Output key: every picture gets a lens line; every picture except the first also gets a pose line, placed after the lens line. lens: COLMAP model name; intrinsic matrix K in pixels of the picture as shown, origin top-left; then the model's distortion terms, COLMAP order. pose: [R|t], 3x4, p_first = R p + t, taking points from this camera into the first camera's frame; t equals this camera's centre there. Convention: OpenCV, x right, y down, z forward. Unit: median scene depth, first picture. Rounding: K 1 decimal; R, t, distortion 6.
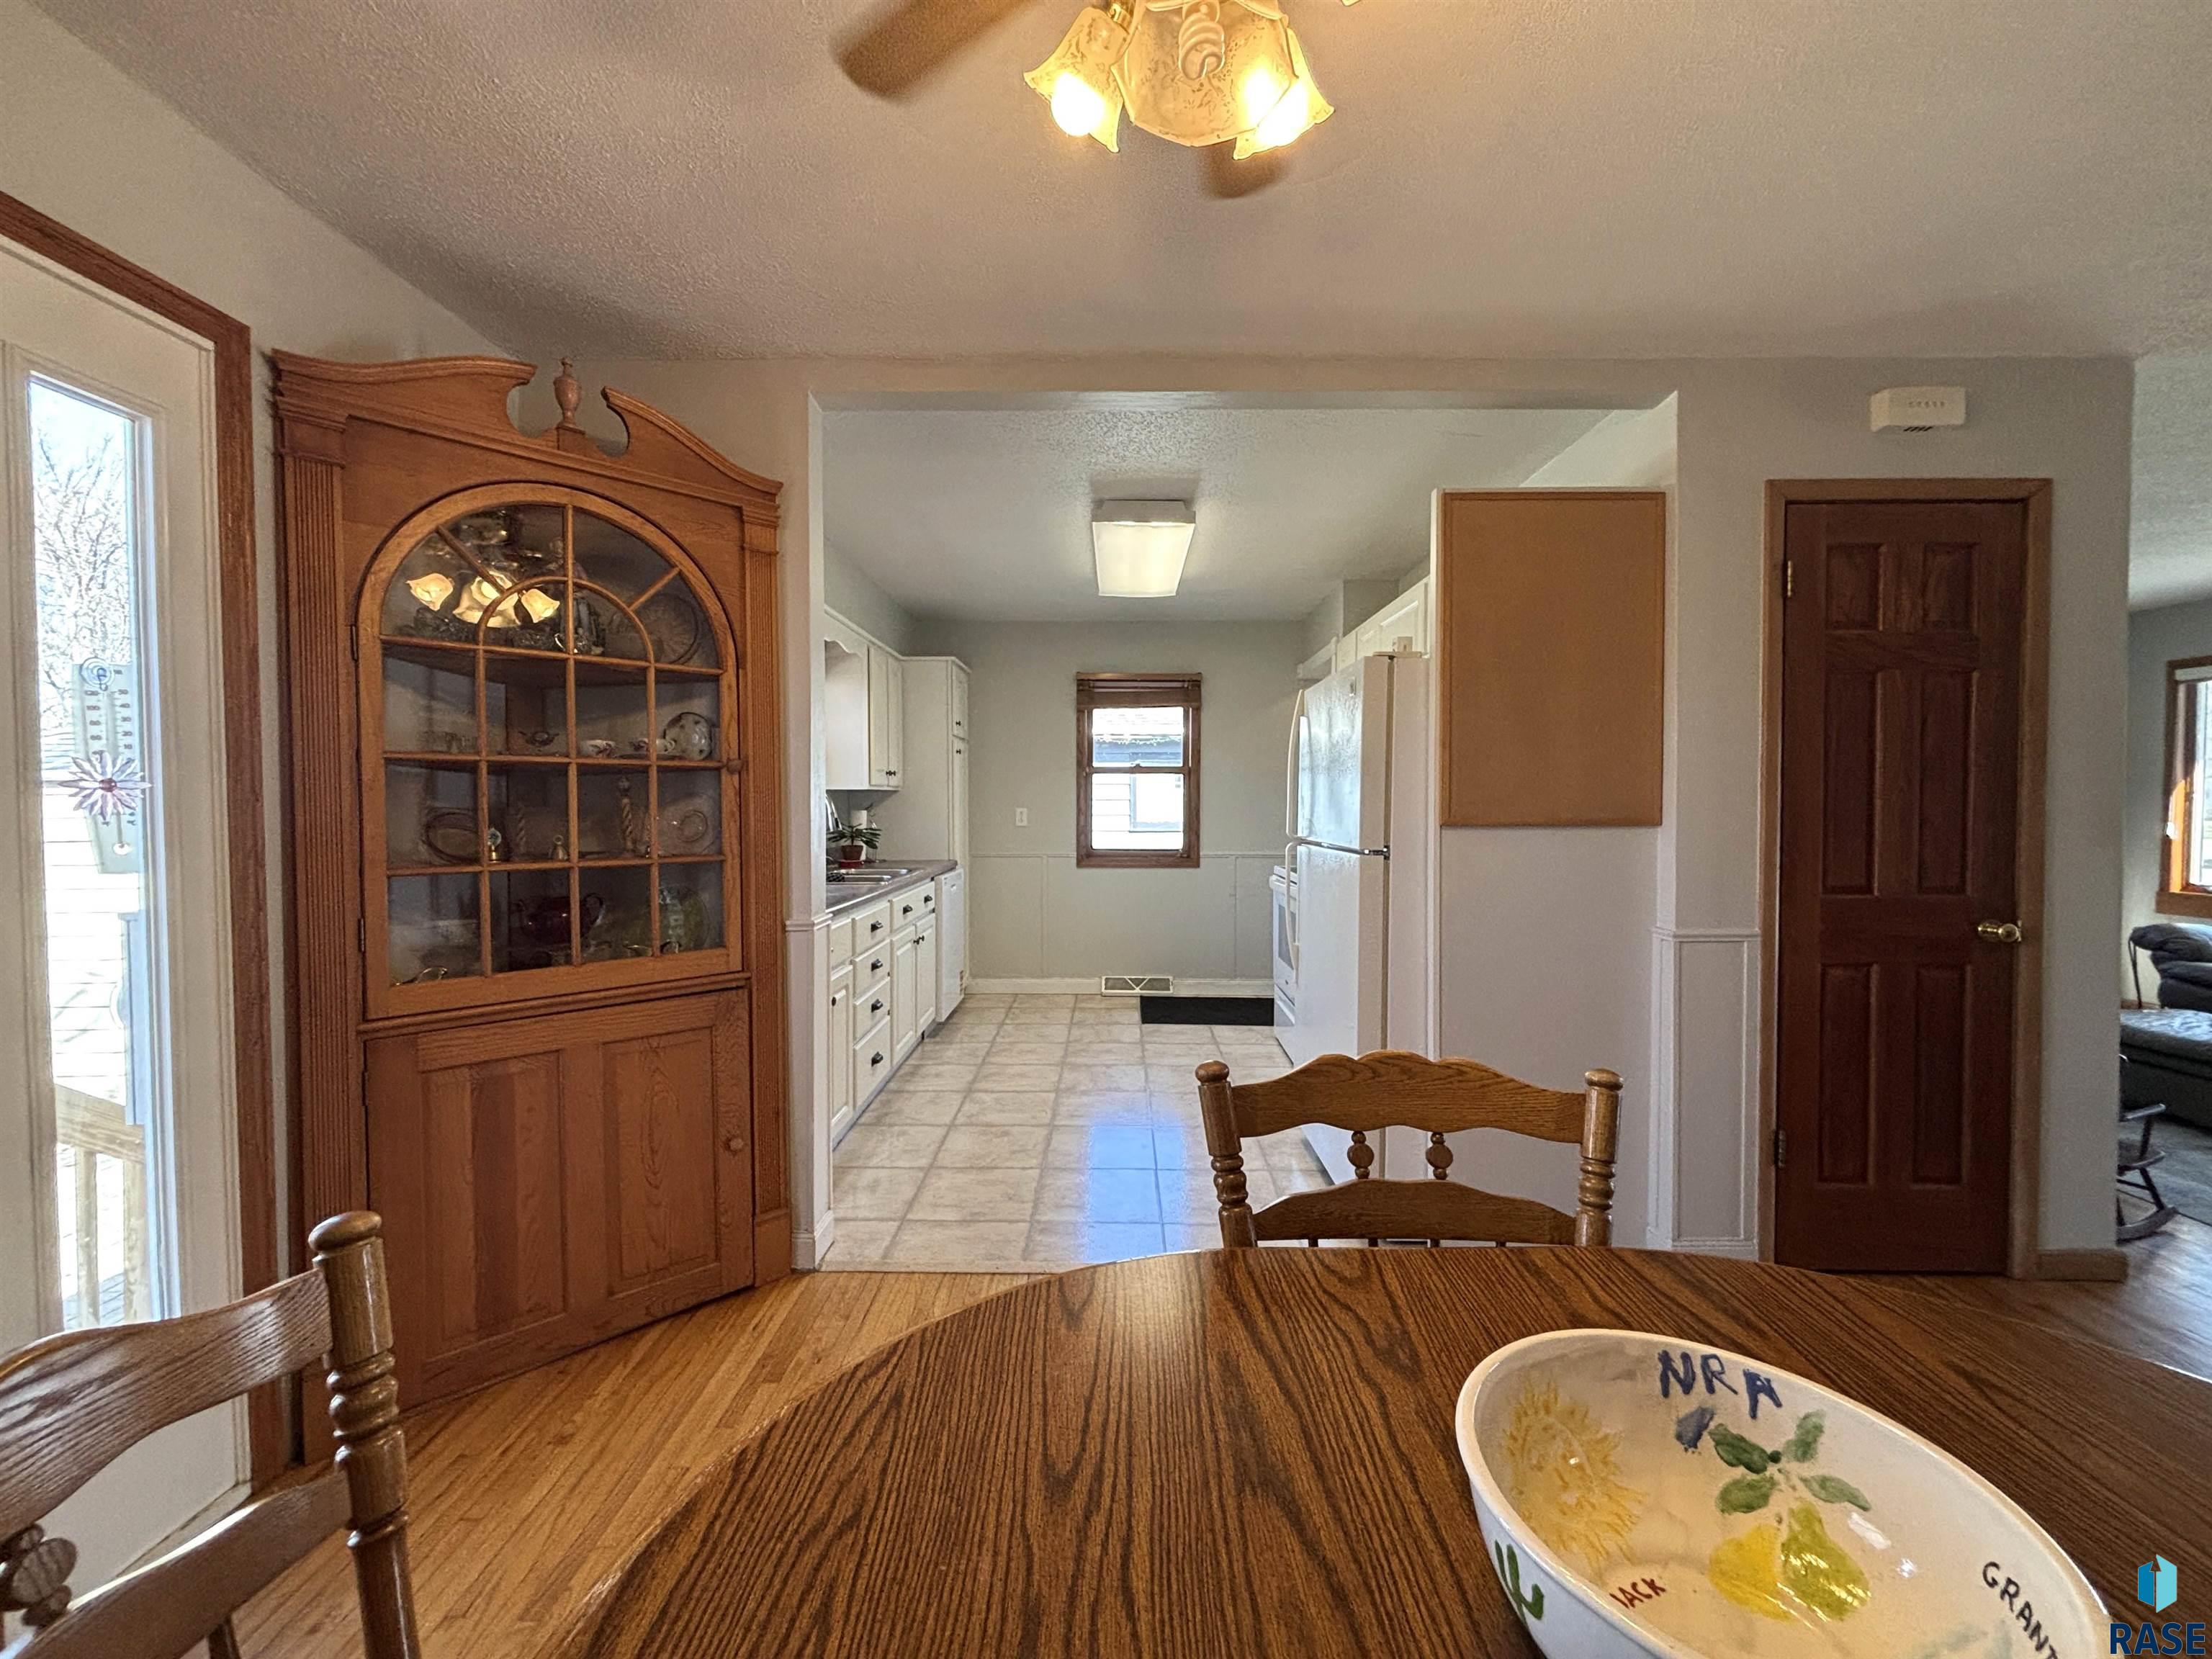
lens RADIAL K [[888.5, 0, 1098.9], [0, 888.5, 824.9], [0, 0, 1]] dist [0.001941, -0.000560]
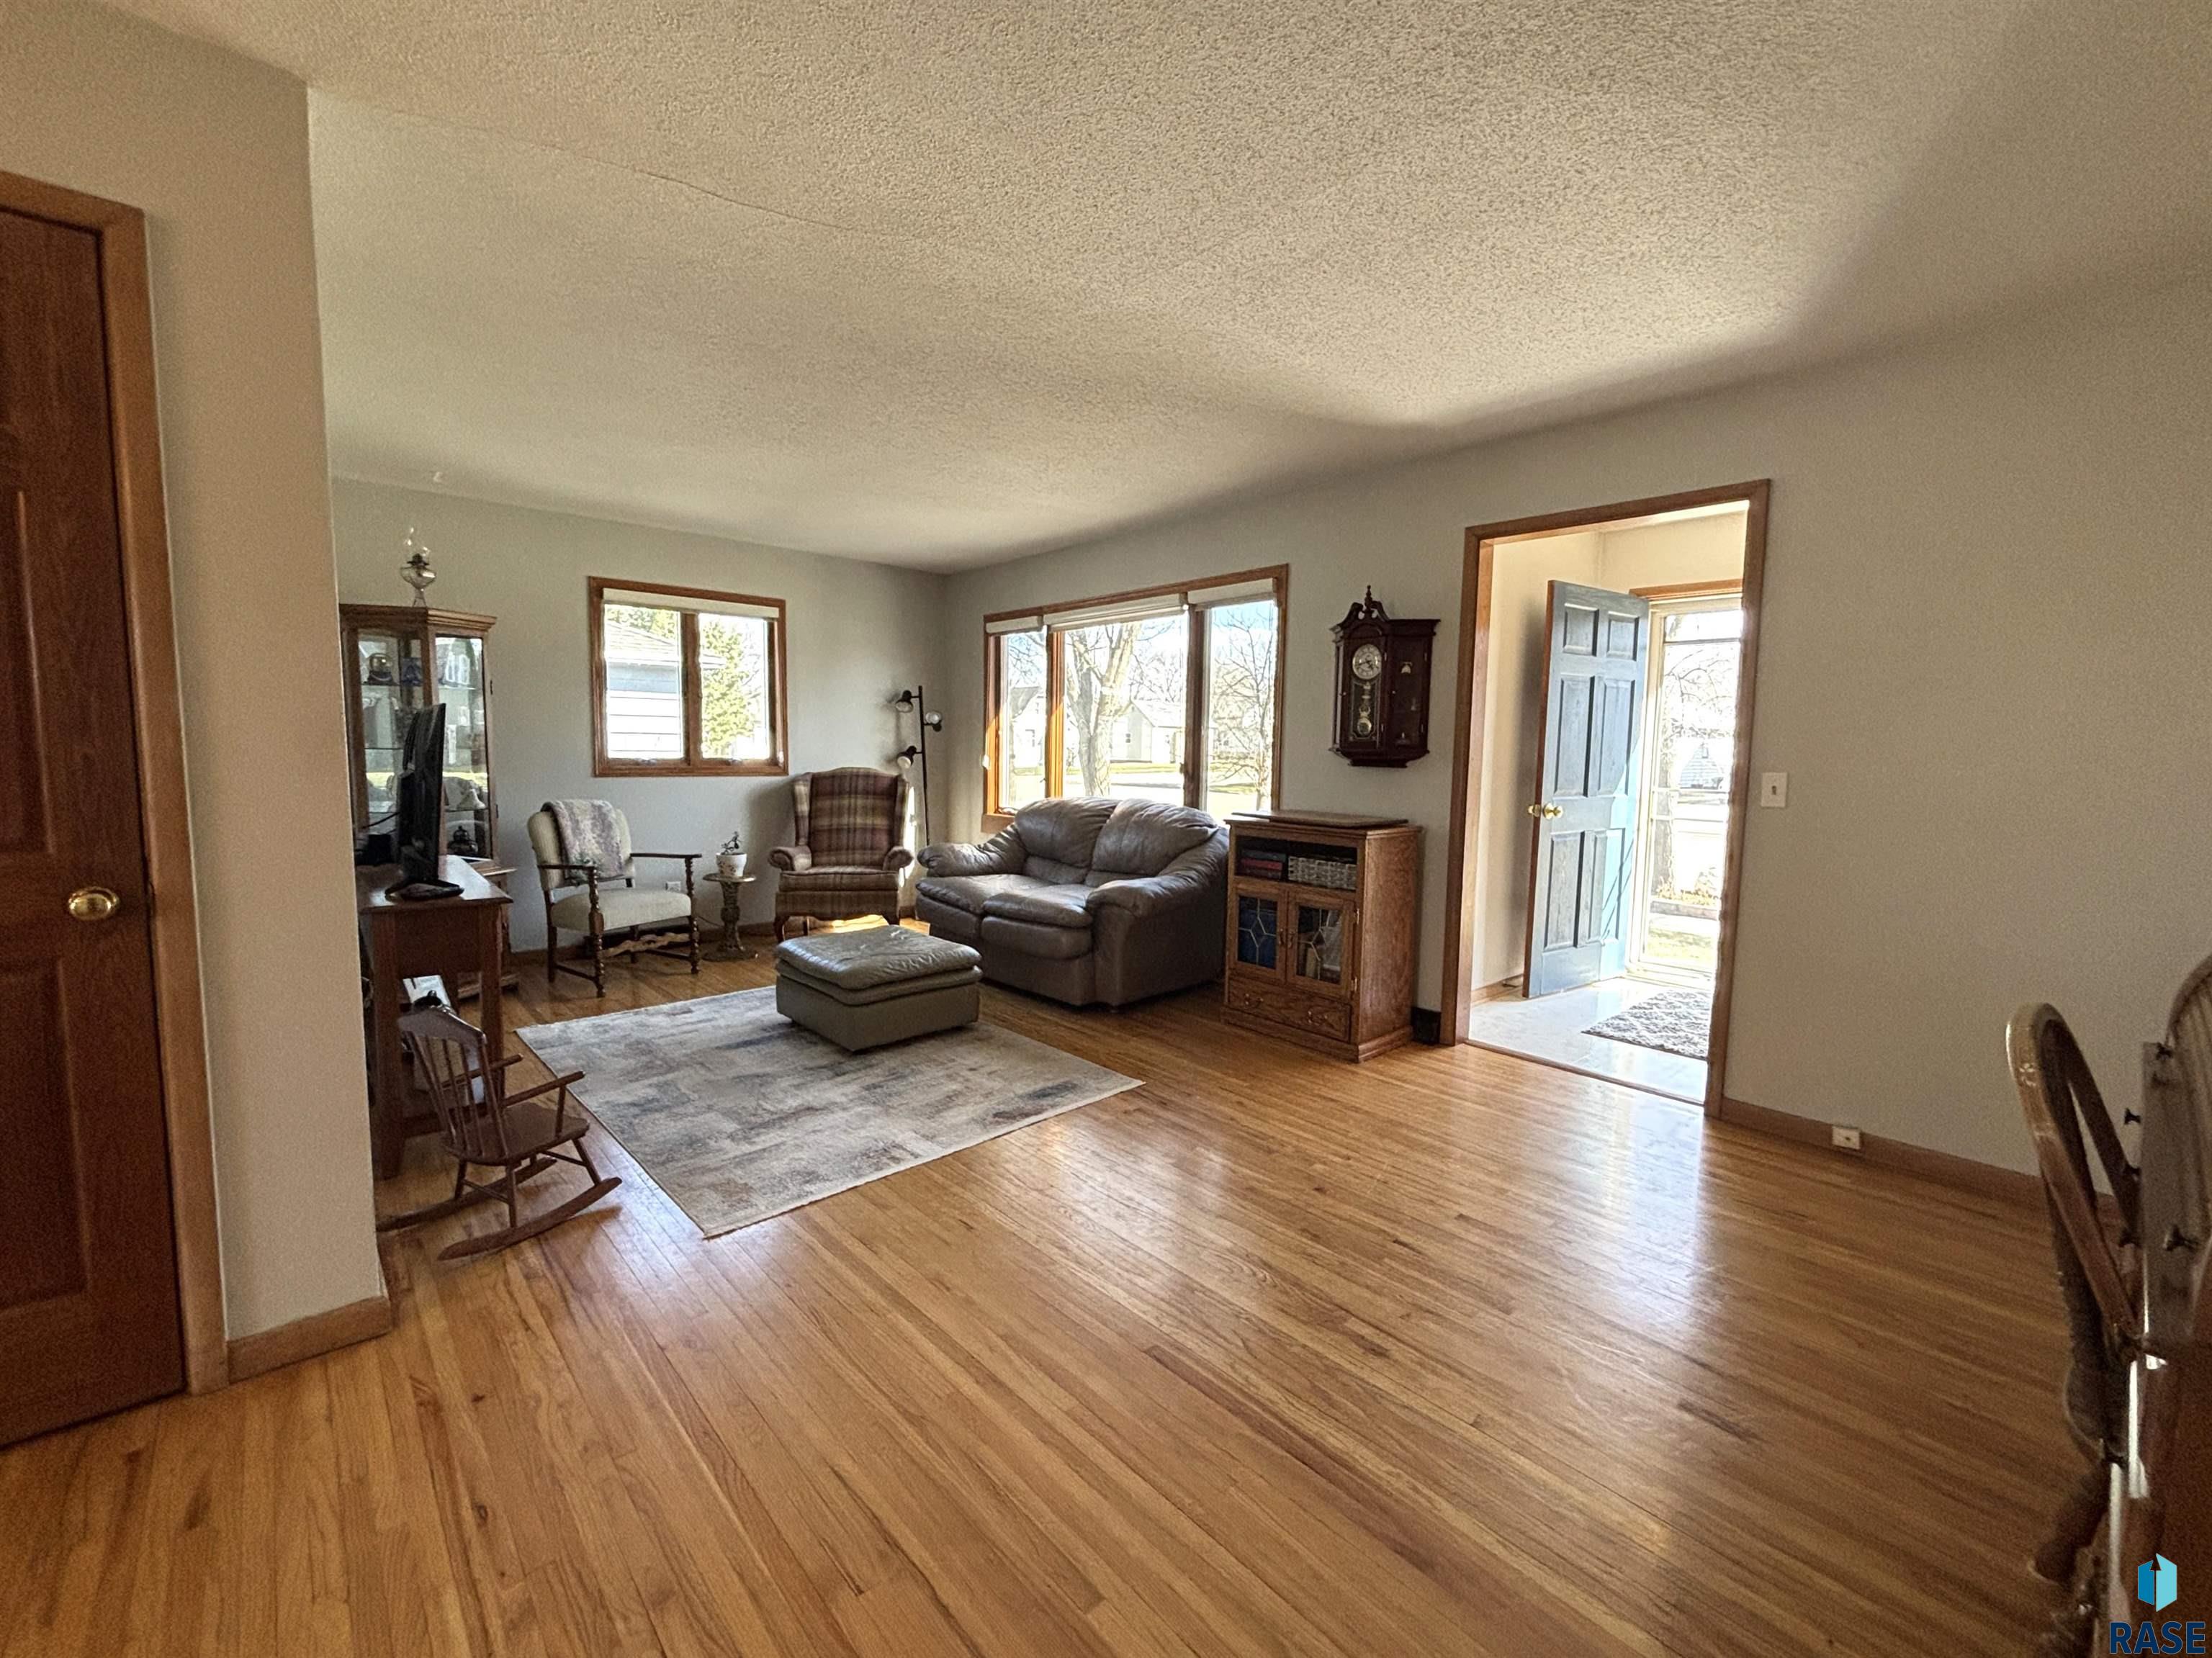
lens RADIAL K [[916.2, 0, 1099.1], [0, 916.2, 825.1], [0, 0, 1]] dist [0.011887, -0.005567]
pose [[0.741713, -0.047732, 0.669017, 0.744424], [0.003379, 0.997718, 0.067438, 0.012348], [-0.670709, -0.047759, 0.740181, 0.004752]]
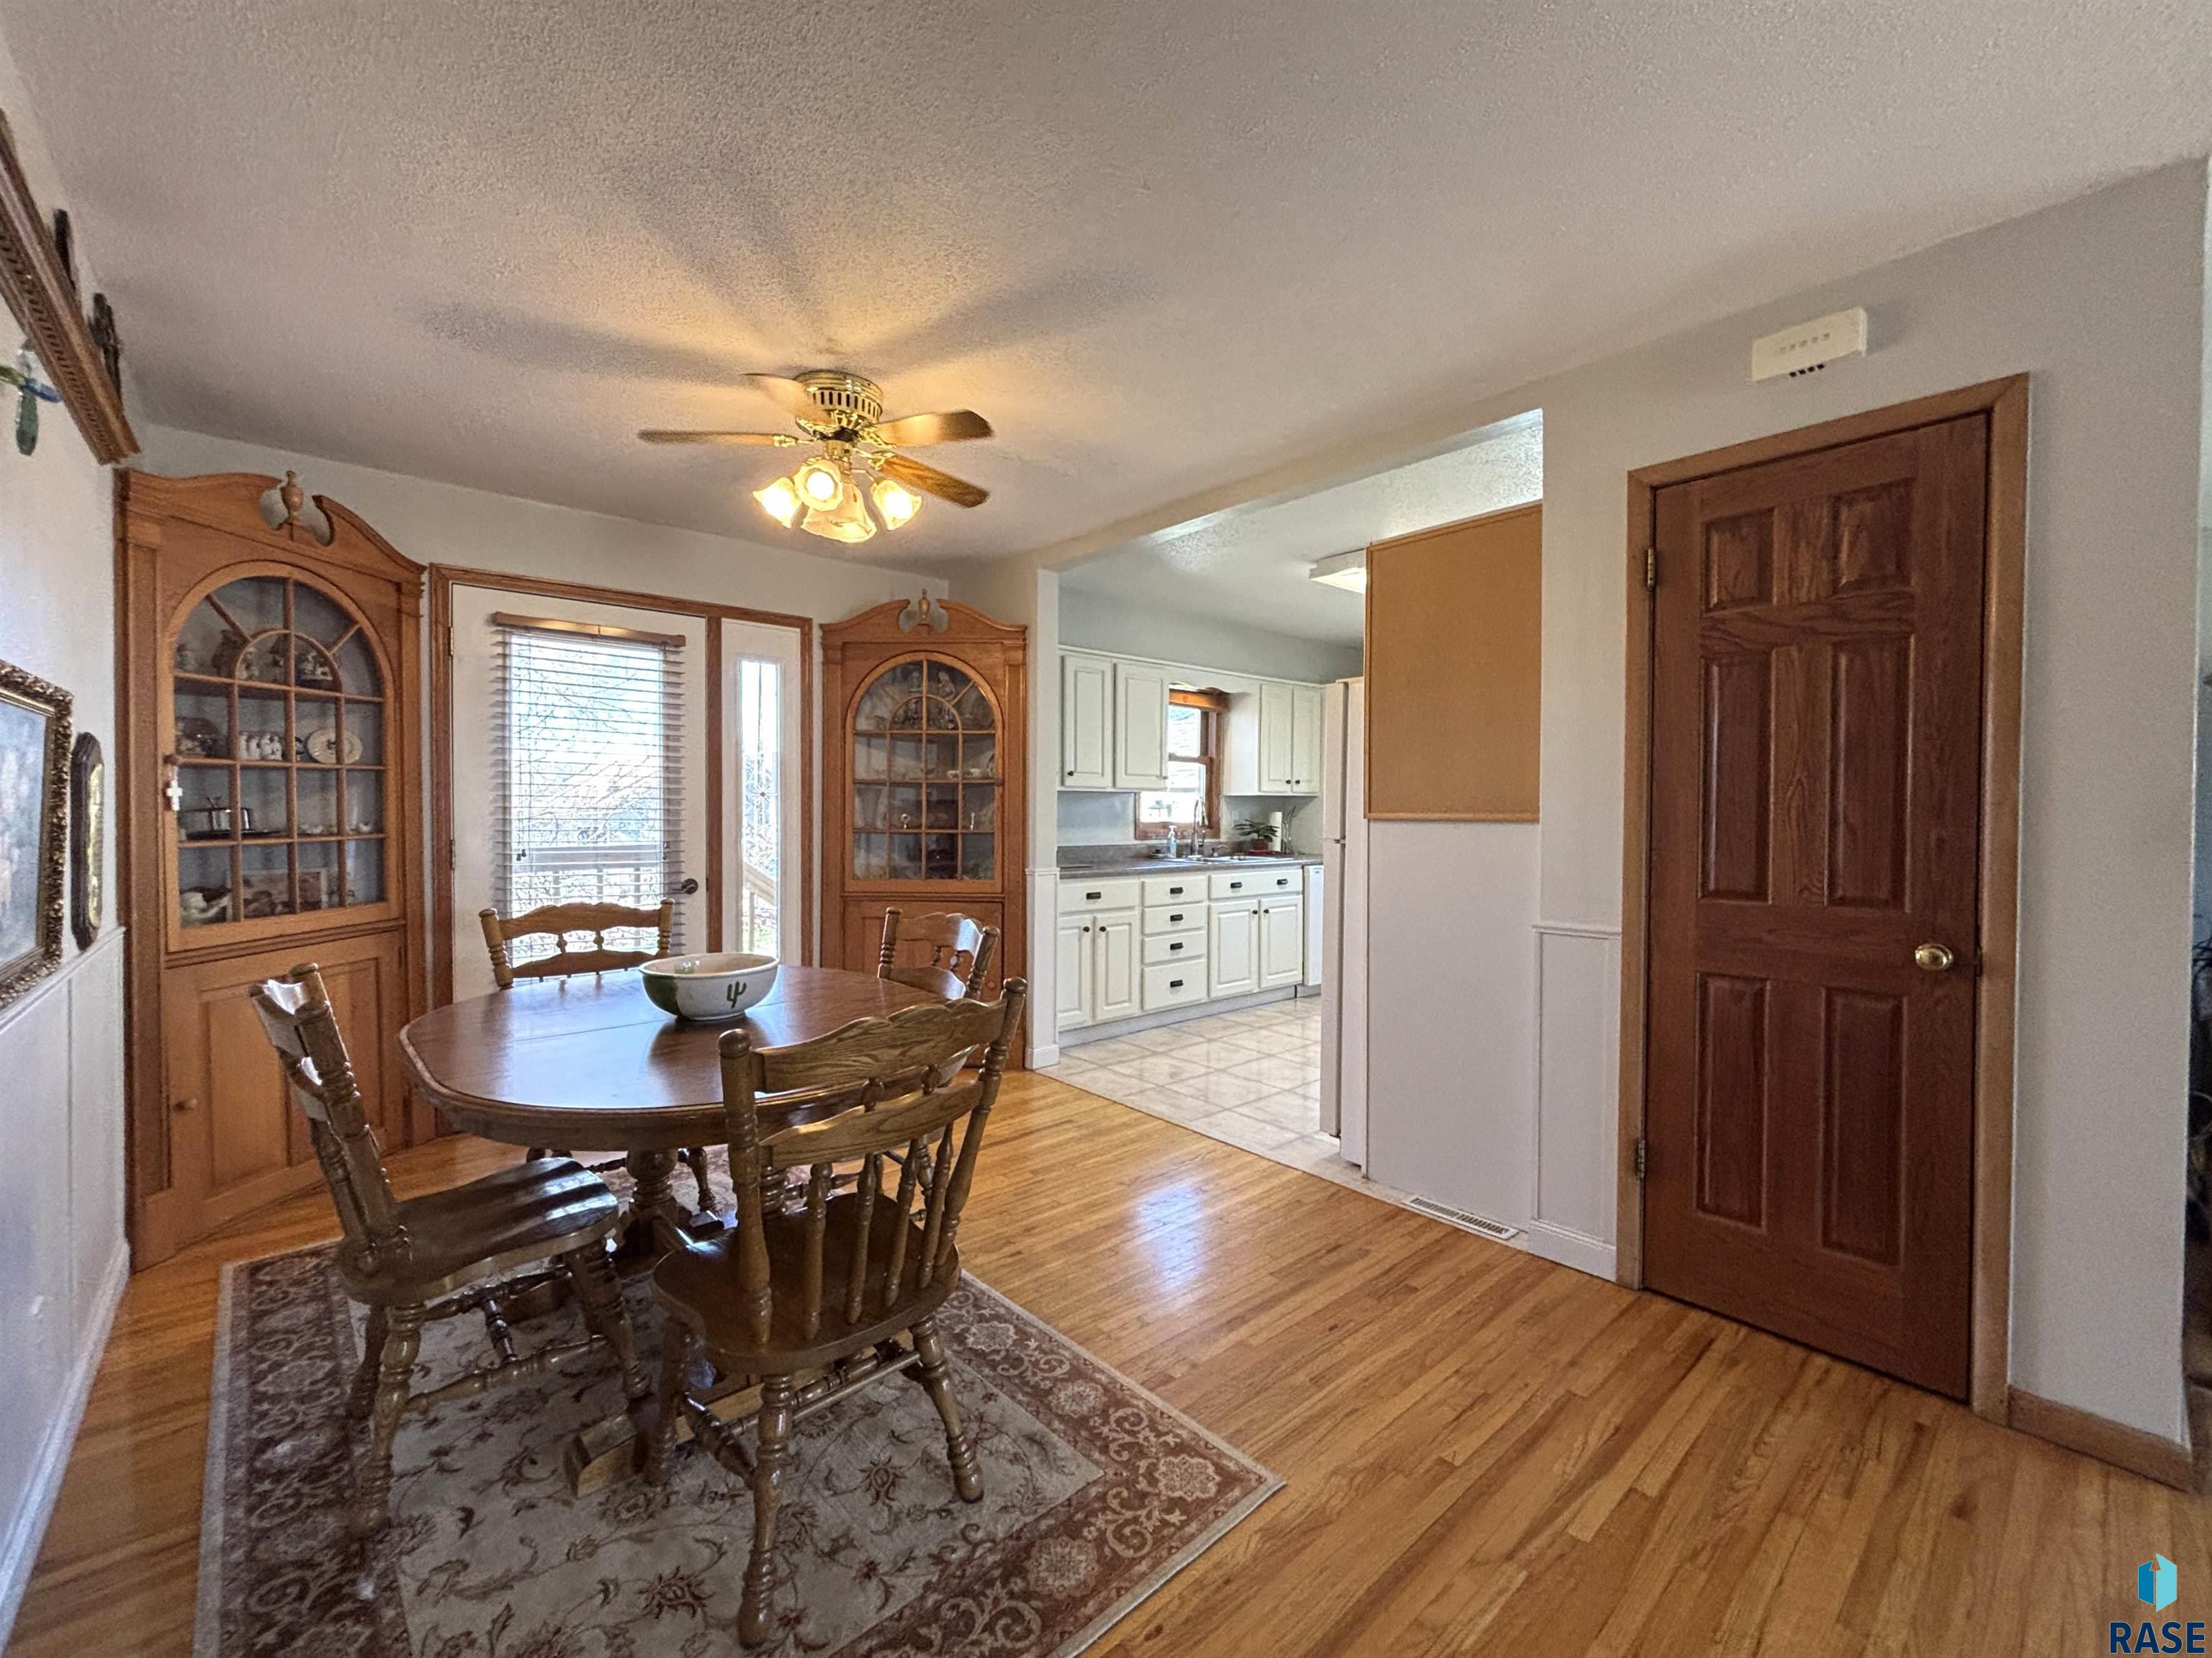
lens RADIAL K [[916.2, 0, 1099.1], [0, 916.2, 825.1], [0, 0, 1]] dist [0.011887, -0.005567]
pose [[0.669026, 0.016448, -0.743057, 0.753923], [-0.023743, 0.999718, 0.000752, 0.011588], [0.742859, 0.017139, 0.669228, -0.075719]]
